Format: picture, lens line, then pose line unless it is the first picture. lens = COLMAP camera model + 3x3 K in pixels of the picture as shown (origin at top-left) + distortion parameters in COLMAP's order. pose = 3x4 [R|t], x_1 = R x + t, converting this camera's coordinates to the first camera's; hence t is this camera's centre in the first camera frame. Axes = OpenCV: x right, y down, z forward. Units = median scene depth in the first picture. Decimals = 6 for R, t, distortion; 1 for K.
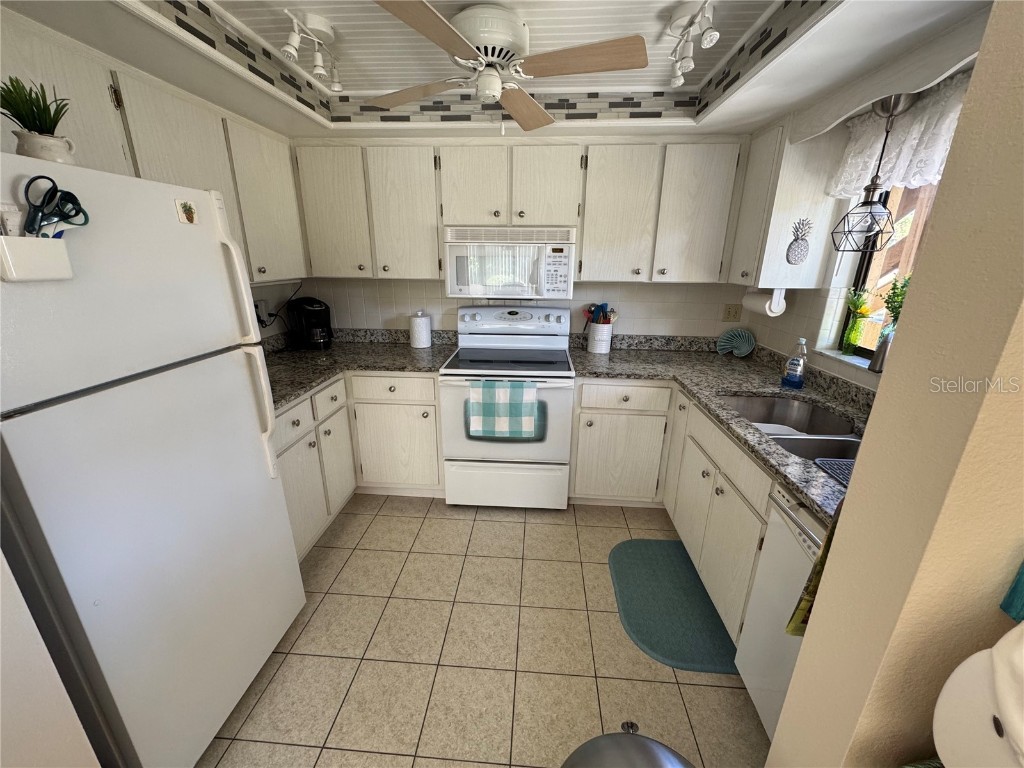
lens RADIAL K [[408.5, 0, 511.6], [0, 408.5, 383.3], [0, 0, 1]] dist [-0.001076, 0.000084]
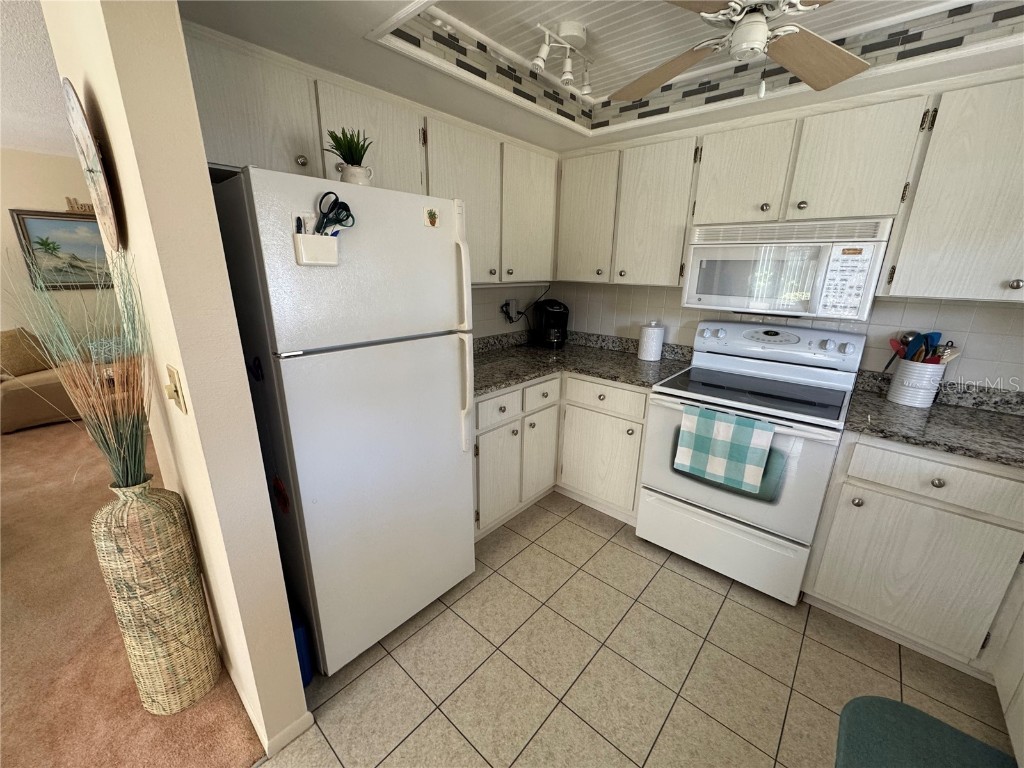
lens RADIAL K [[408.5, 0, 510.2], [0, 408.5, 383.8], [0, 0, 1]] dist [-0.001076, 0.000084]
pose [[0.793582, 0.172698, -0.583441, 0.100278], [-0.189769, 0.981296, 0.032344, -0.007896], [0.578114, 0.085051, 0.811511, 0.098829]]
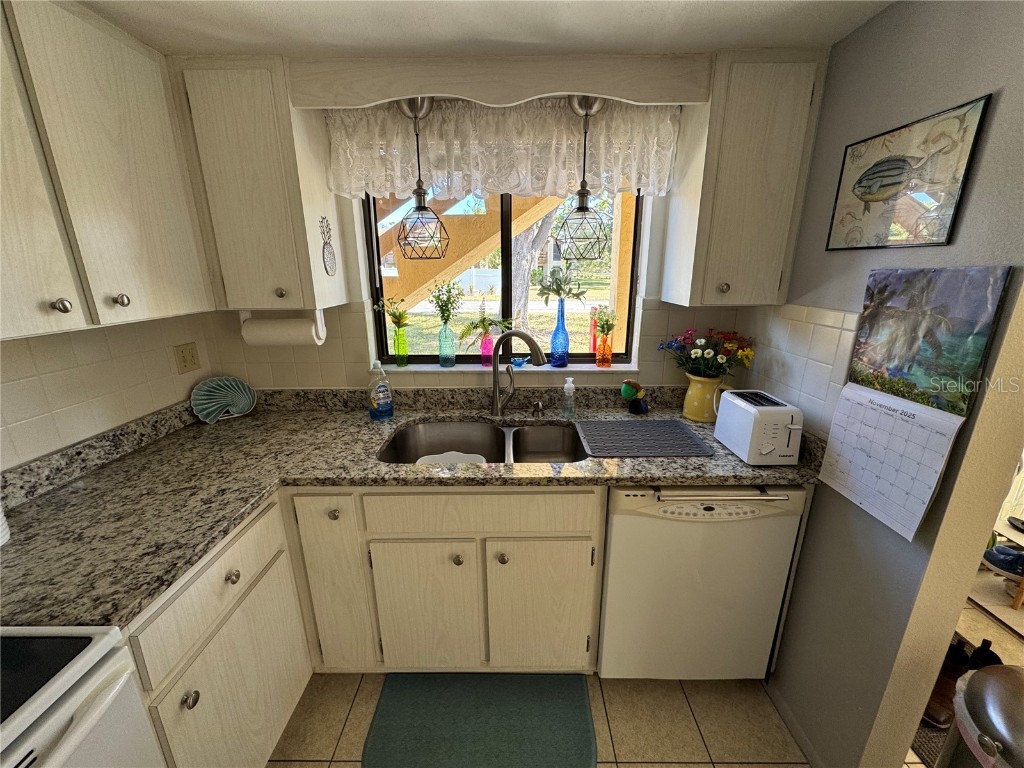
lens RADIAL K [[408.5, 0, 513.3], [0, 408.5, 383.3], [0, 0, 1]] dist [-0.001076, 0.000084]
pose [[-0.065422, -0.277676, 0.958445, -0.119252], [0.304275, 0.909207, 0.284180, -0.199429], [-0.950335, 0.310223, 0.025008, 0.648253]]
